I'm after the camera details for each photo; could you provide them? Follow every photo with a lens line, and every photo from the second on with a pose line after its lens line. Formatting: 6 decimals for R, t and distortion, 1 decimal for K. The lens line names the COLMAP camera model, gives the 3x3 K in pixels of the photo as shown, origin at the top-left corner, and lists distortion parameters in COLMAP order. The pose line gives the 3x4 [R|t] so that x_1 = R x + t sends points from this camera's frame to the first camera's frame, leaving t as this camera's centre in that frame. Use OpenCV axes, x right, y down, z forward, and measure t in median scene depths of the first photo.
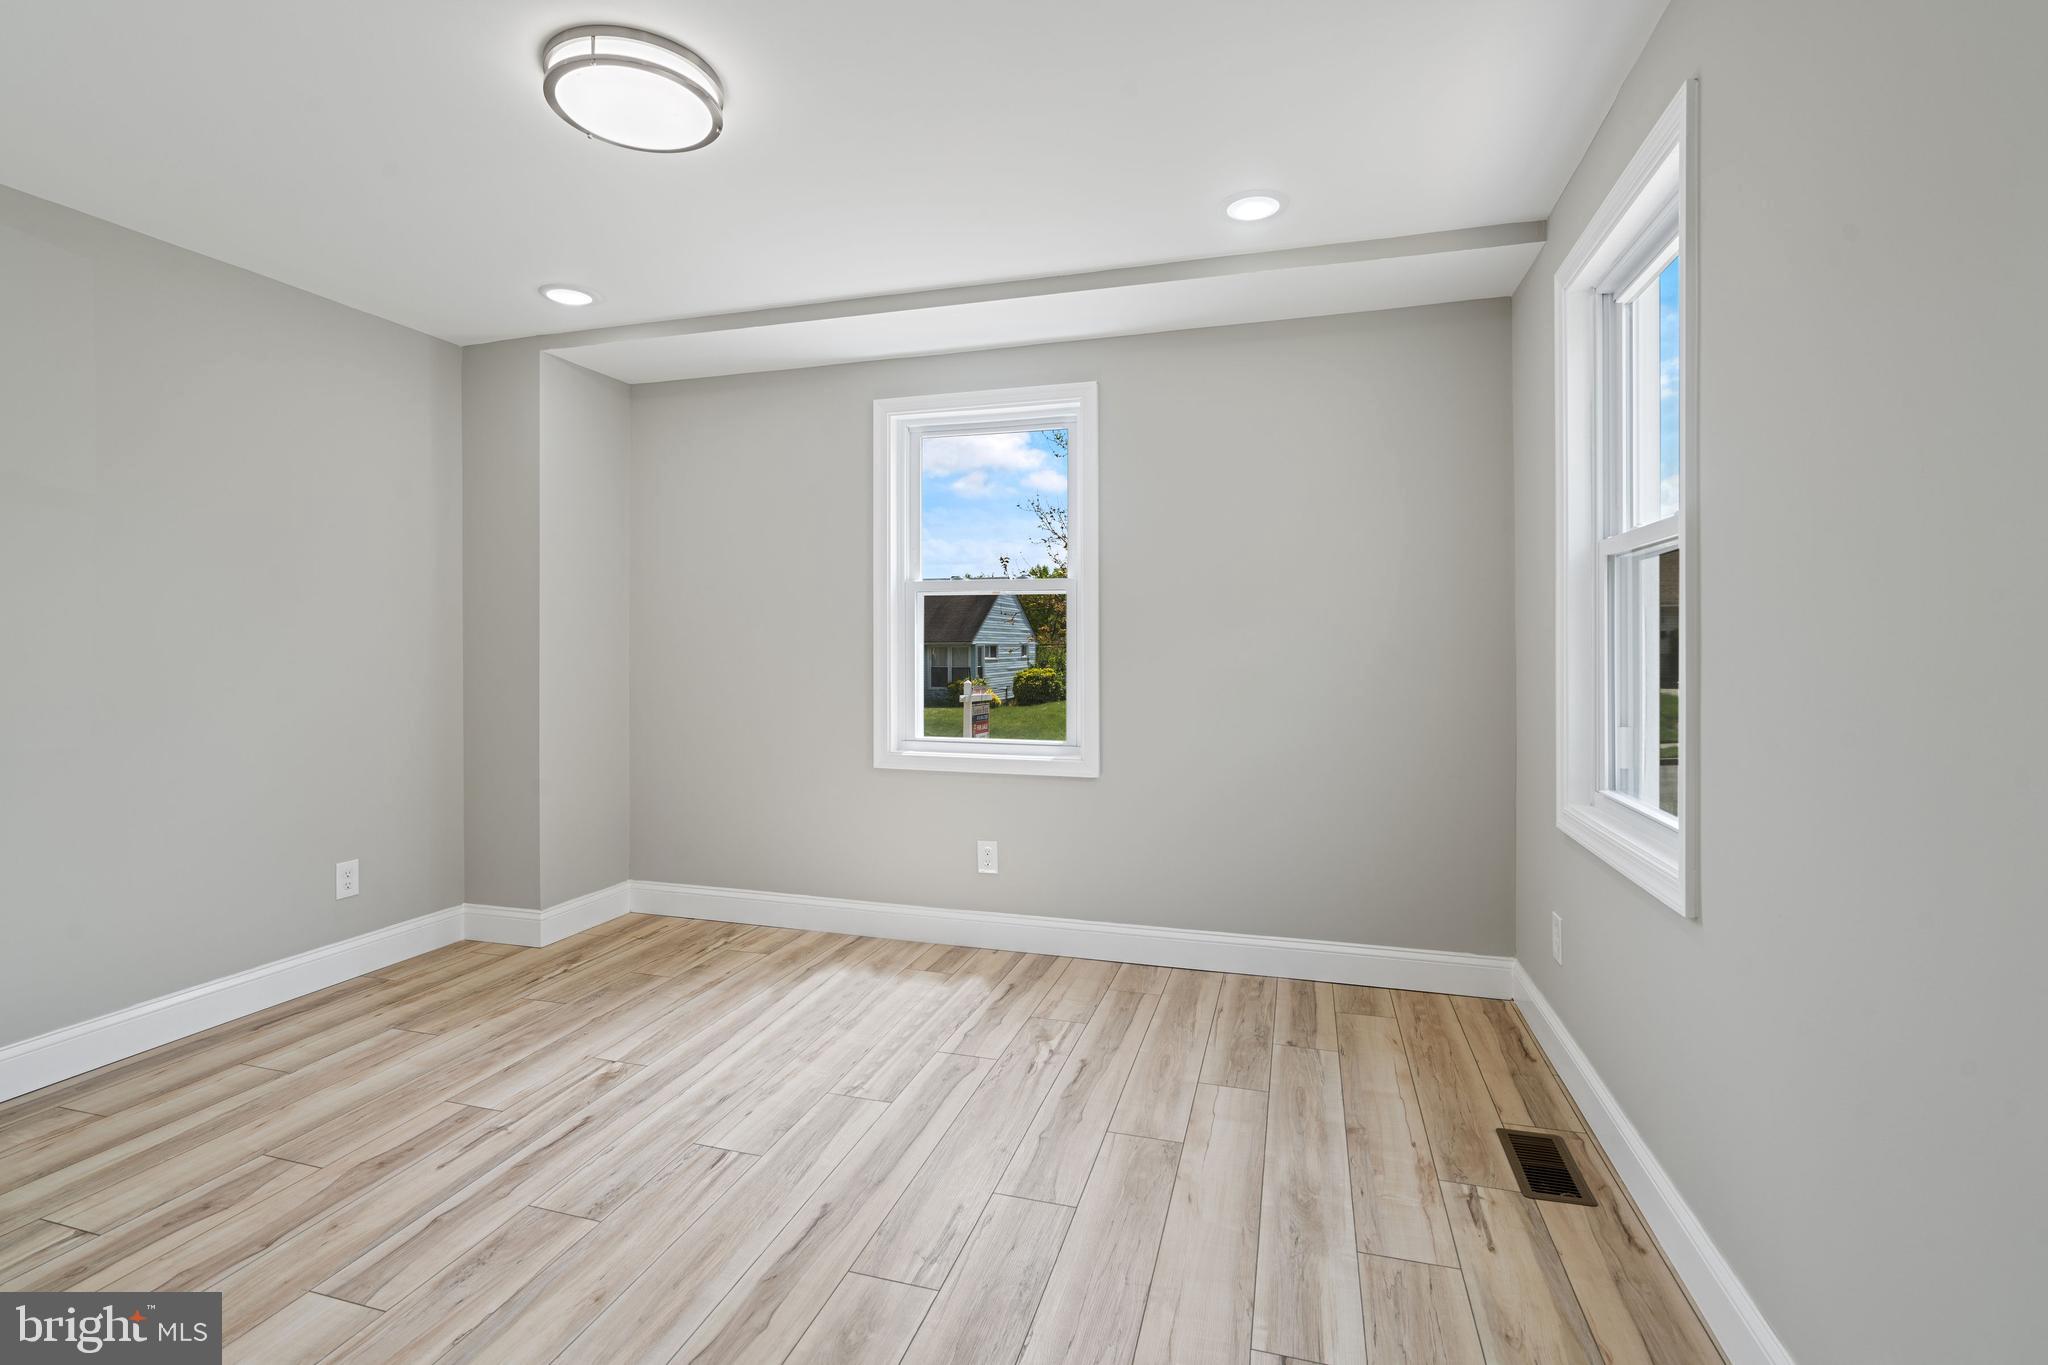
lens RADIAL K [[946.8, 0, 1026.4], [0, 946.8, 670.6], [0, 0, 1]] dist [-0.005169, 0.003674]
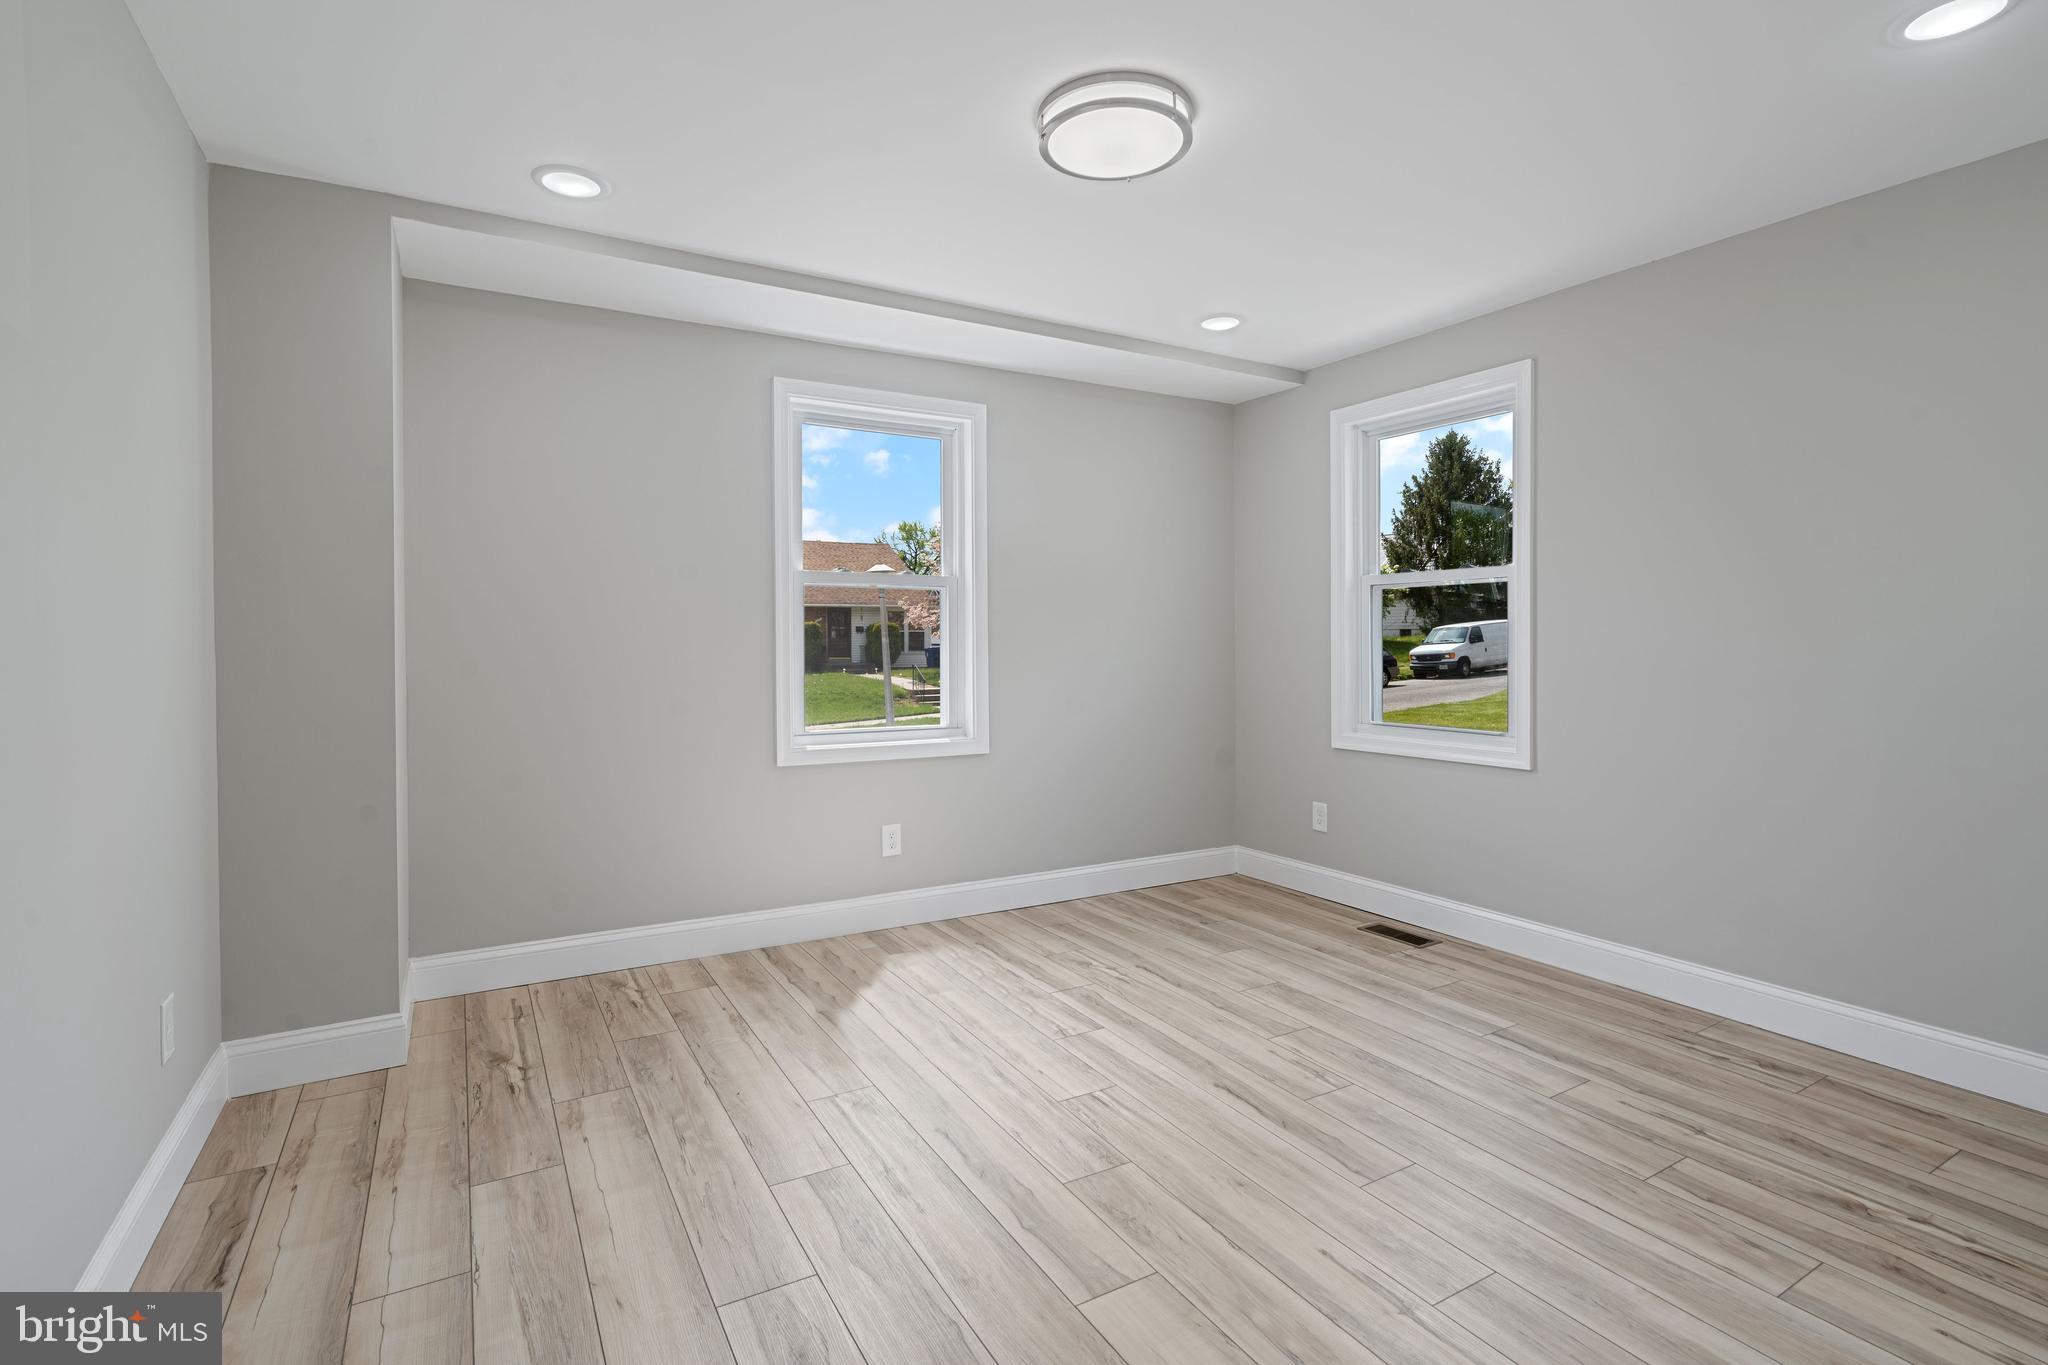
lens RADIAL K [[946.8, 0, 1033.3], [0, 946.8, 643.8], [0, 0, 1]] dist [-0.005169, 0.003674]
pose [[0.682079, -0.001727, 0.731277, -0.830942], [0.017009, 0.999764, -0.013503, -0.002775], [-0.731081, 0.021649, 0.681947, 0.201334]]
